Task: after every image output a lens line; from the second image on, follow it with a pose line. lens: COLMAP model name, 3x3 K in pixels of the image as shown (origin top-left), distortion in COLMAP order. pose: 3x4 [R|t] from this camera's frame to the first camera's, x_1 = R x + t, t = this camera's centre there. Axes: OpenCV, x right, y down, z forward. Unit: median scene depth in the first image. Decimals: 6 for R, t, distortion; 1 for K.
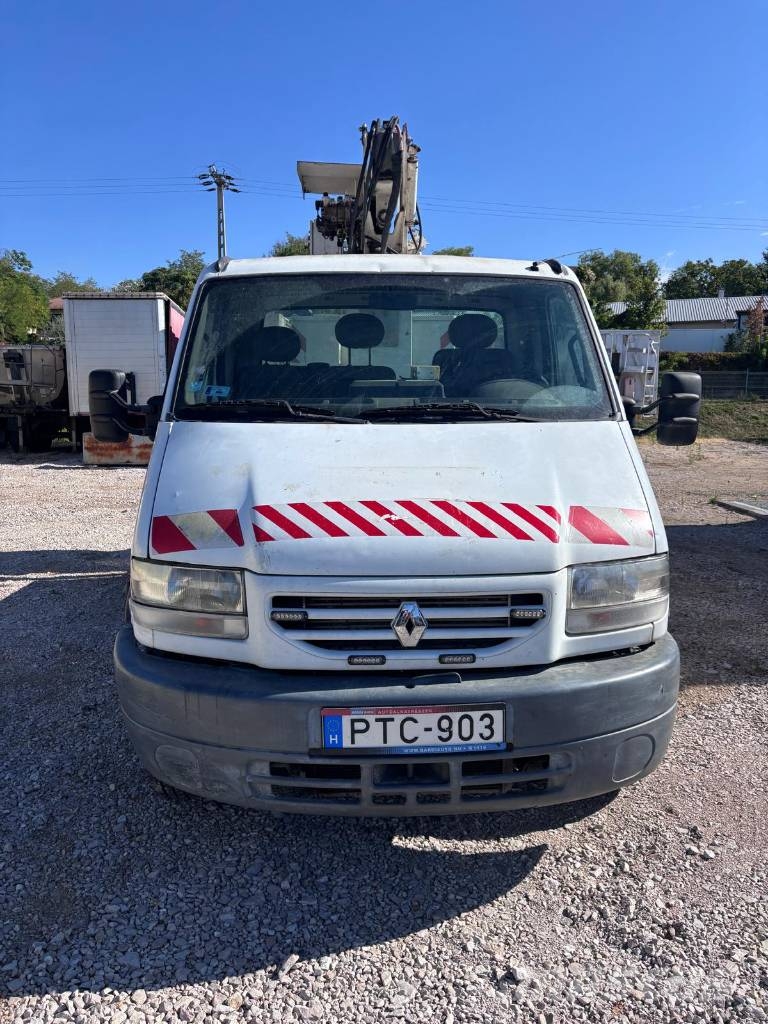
lens RADIAL K [[768.7, 0, 392.3], [0, 768.7, 496.4], [0, 0, 1]] dist [0.027830, -0.027969]
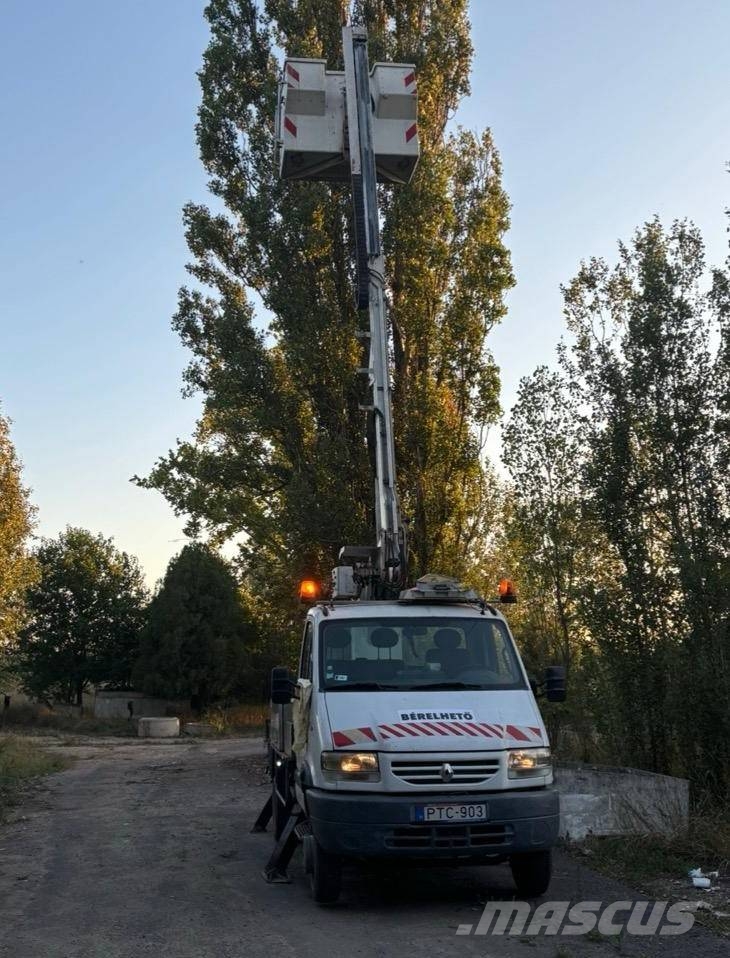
lens RADIAL K [[956.2, 0, 357.9], [0, 956.2, 479.7], [0, 0, 1]] dist [0.020165, 0.000000]
pose [[0.997543, 0.006026, 0.069790, -0.495267], [0.015986, 0.950417, -0.310568, 0.227199], [-0.068201, 0.310920, 0.947986, -2.270395]]
